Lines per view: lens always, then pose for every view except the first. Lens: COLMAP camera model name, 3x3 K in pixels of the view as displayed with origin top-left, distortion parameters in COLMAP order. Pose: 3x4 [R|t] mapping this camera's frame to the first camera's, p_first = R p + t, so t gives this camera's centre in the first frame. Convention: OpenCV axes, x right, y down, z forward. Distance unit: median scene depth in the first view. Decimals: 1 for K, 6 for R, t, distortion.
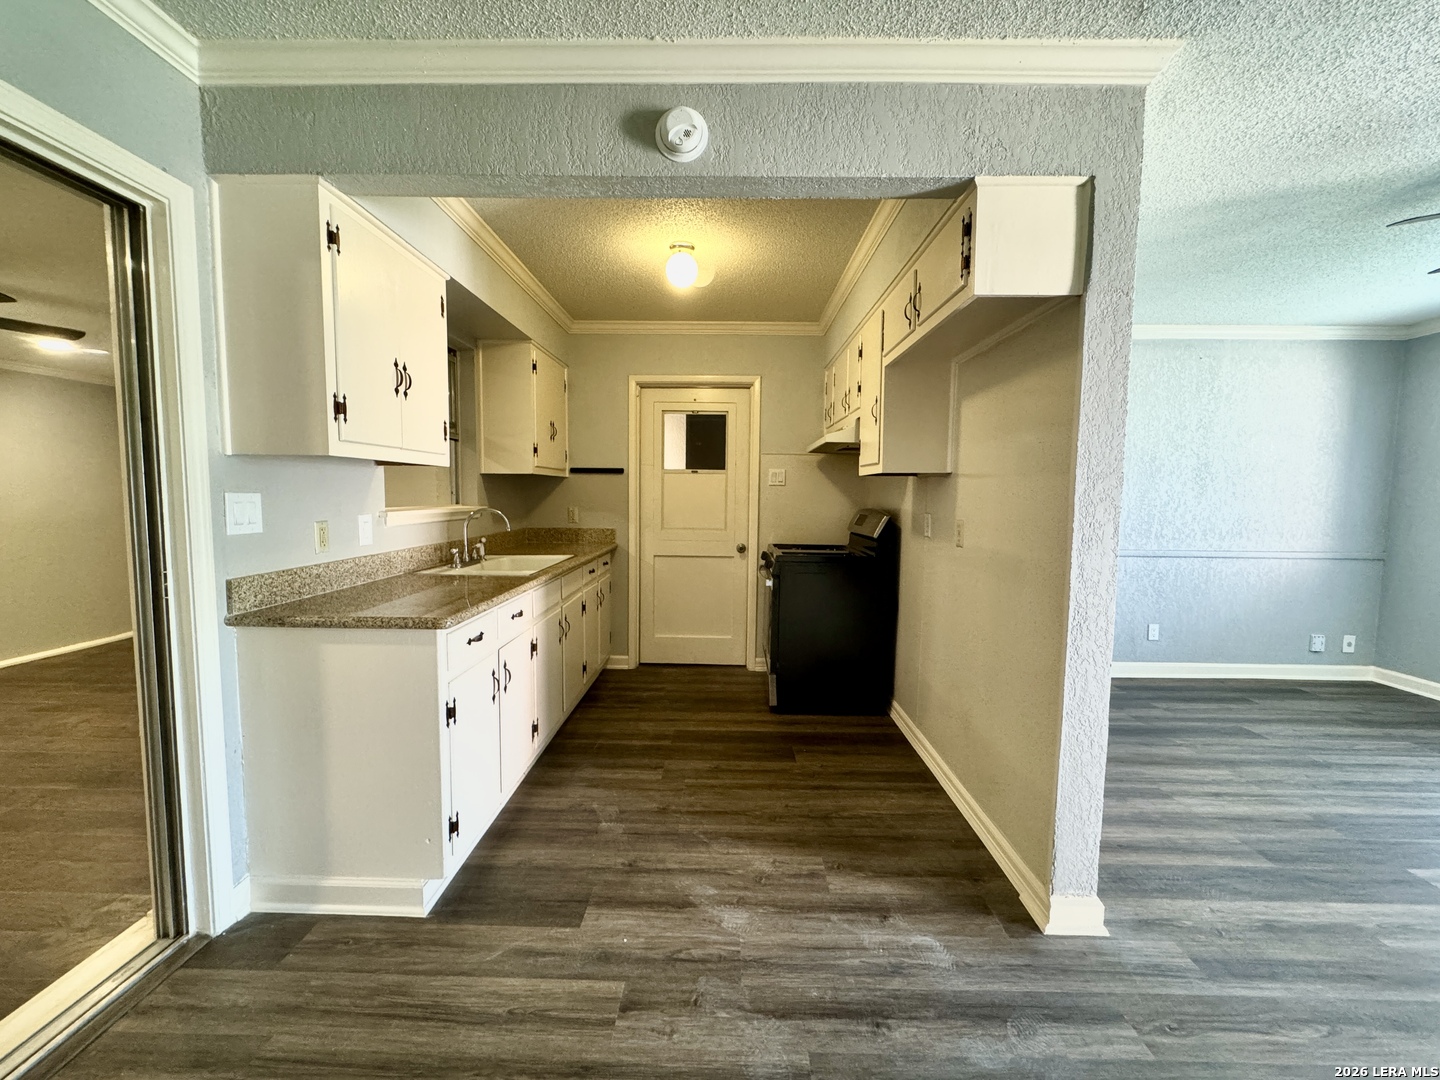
lens RADIAL K [[578.6, 0, 716.6], [0, 578.6, 537.9], [0, 0, 1]] dist [-0.004526, 0.000748]
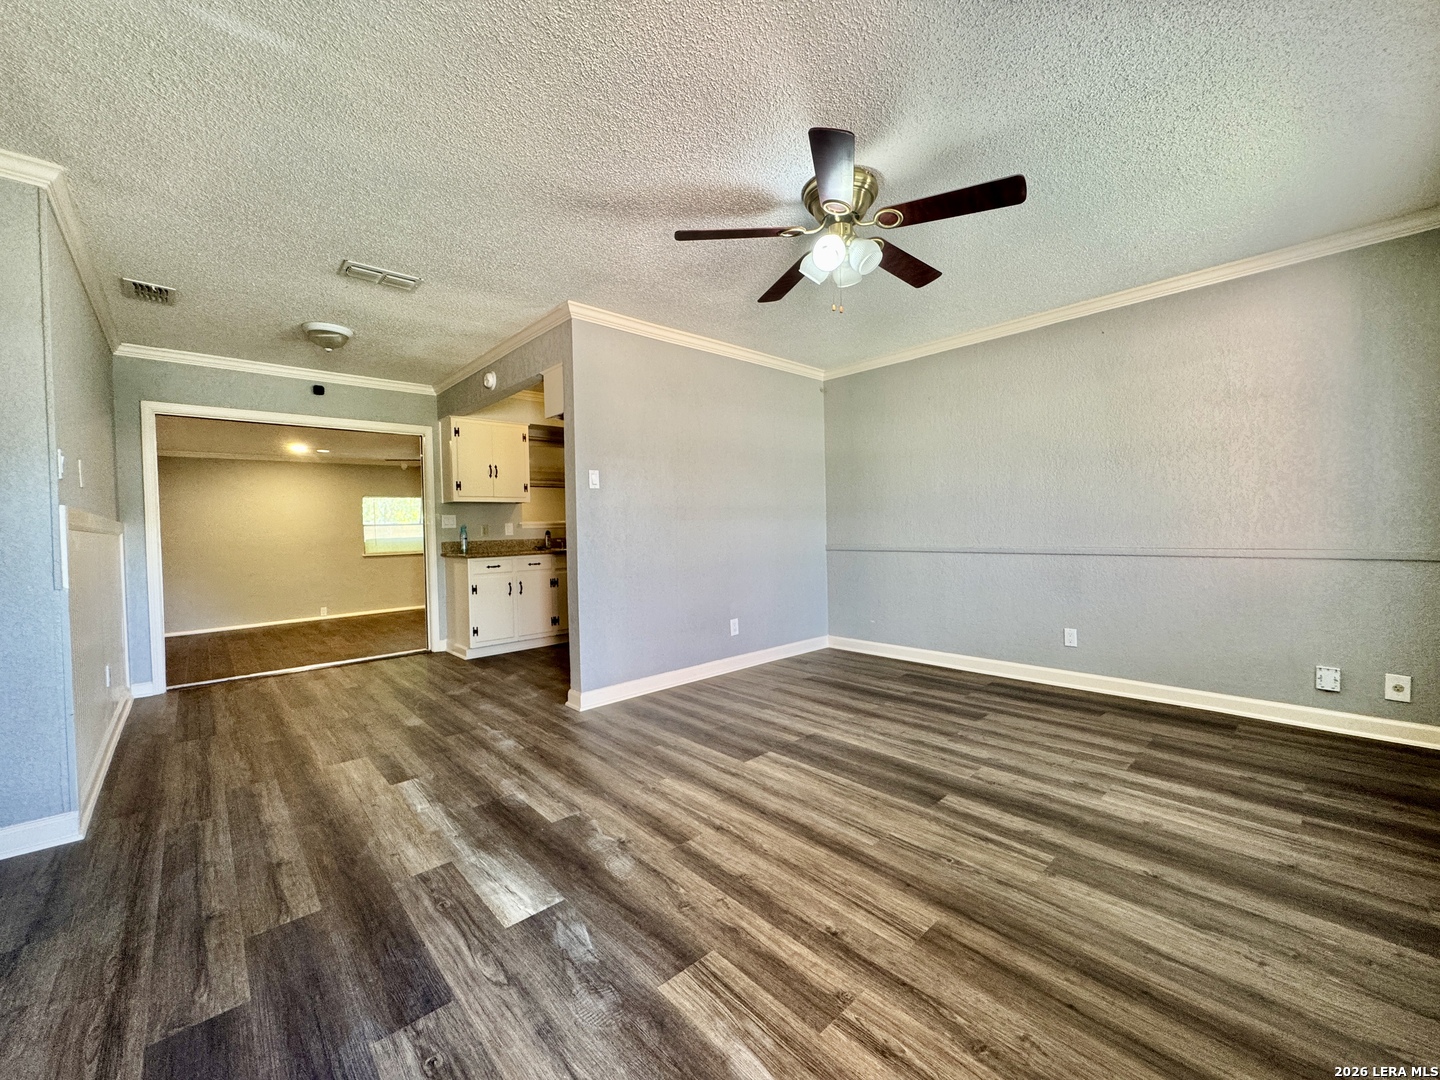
lens RADIAL K [[578.6, 0, 710.7], [0, 578.6, 534.3], [0, 0, 1]] dist [-0.004526, 0.000748]
pose [[0.683843, -0.016903, -0.729434, 2.056910], [-0.025978, 0.998534, -0.047493, 0.117492], [0.729167, 0.051427, 0.682401, -0.084511]]
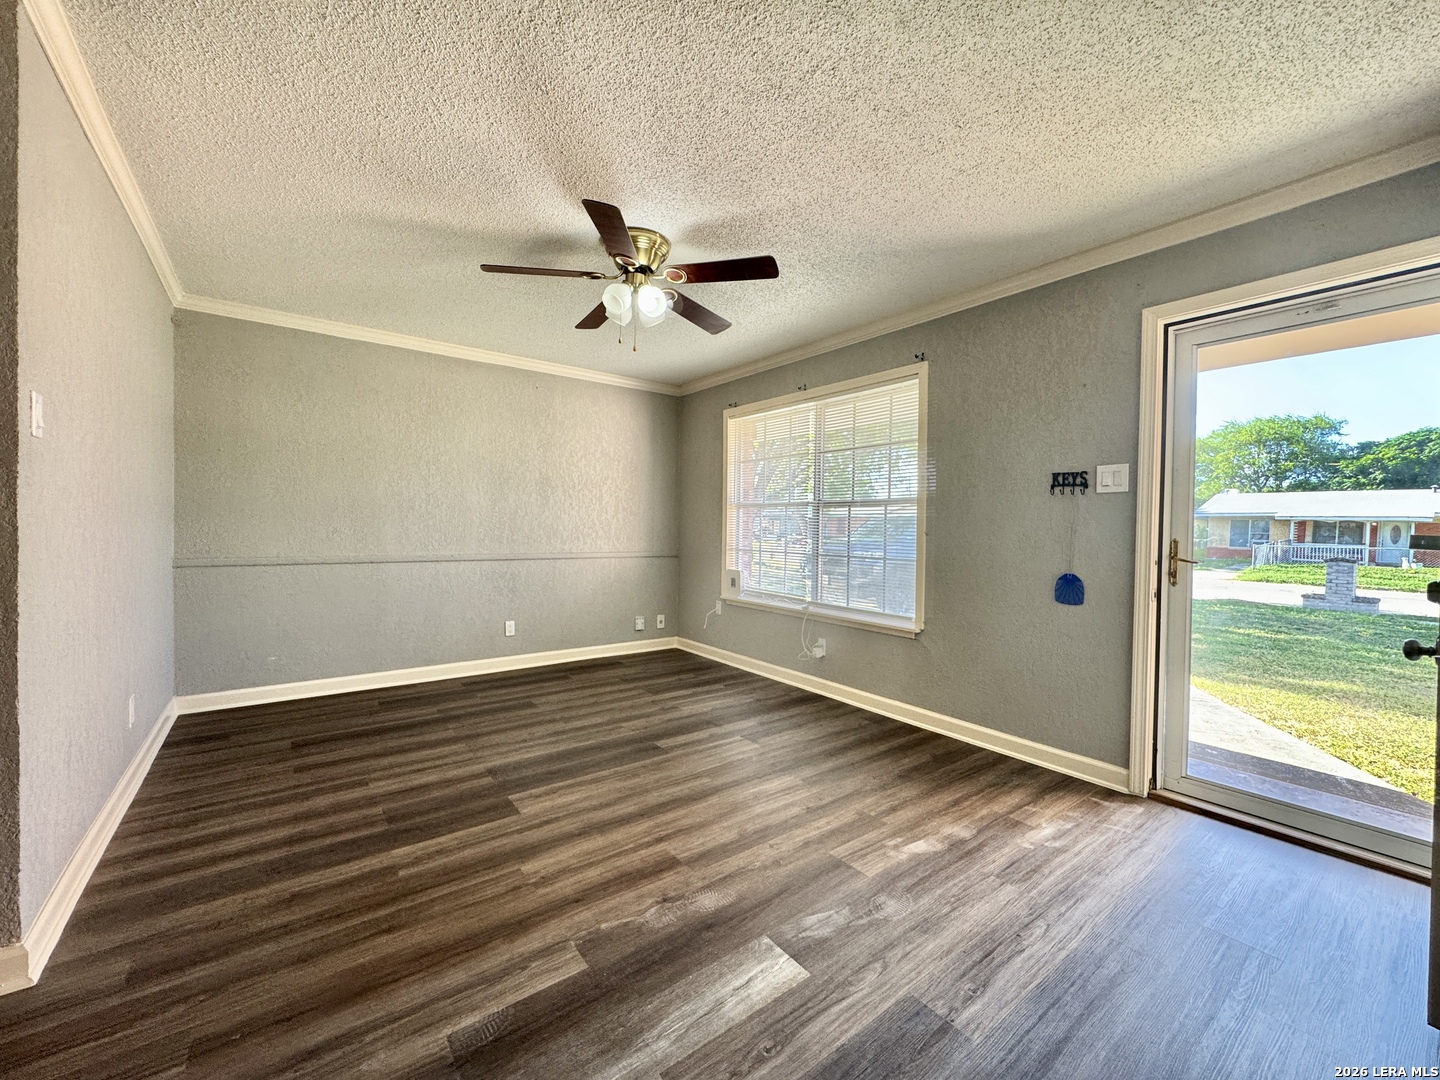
lens RADIAL K [[578.6, 0, 725.9], [0, 578.6, 539.1], [0, 0, 1]] dist [-0.004526, 0.000748]
pose [[0.781545, -0.010979, 0.623752, 0.779769], [0.040544, 0.998625, -0.033223, 0.092092], [-0.622530, 0.051255, 0.780916, -0.252429]]
